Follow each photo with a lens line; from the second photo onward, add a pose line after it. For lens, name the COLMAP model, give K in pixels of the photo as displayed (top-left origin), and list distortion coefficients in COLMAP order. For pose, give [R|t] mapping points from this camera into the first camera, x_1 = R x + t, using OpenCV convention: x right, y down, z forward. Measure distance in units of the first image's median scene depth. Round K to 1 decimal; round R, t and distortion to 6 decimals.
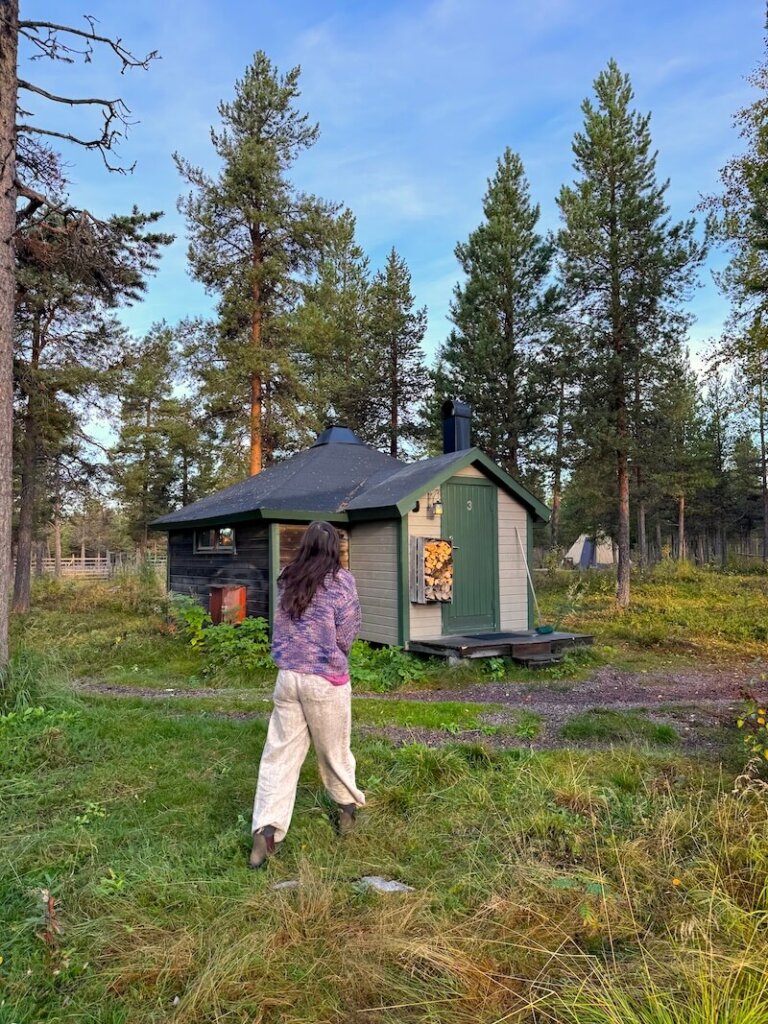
lens RADIAL K [[774.0, 0, 376.5], [0, 774.0, 506.0], [0, 0, 1]] dist [0.051881, -0.046808]
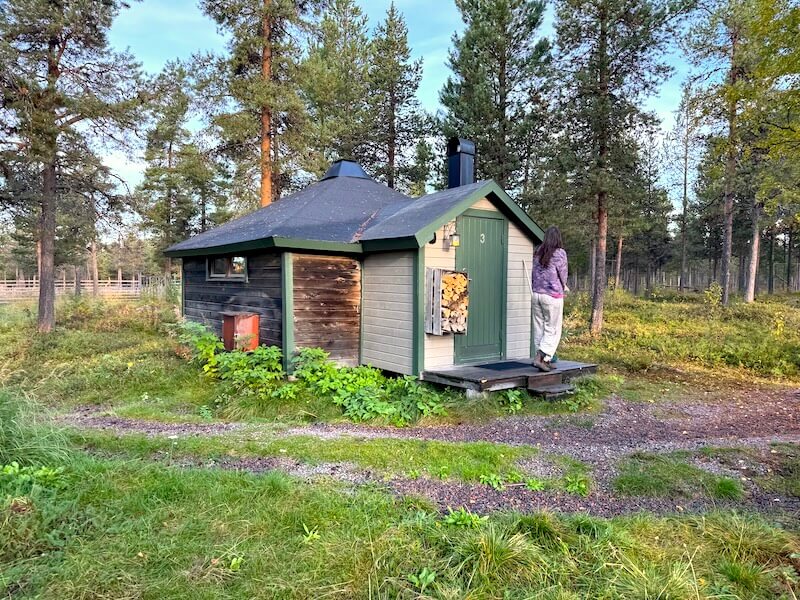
lens RADIAL K [[604.7, 0, 406.4], [0, 604.7, 300.3], [0, 0, 1]] dist [0.051881, -0.046808]
pose [[0.997063, 0.011264, 0.075752, -0.030839], [-0.018378, 0.995414, 0.093881, 0.006492], [-0.074347, -0.094997, 0.992697, 0.171046]]
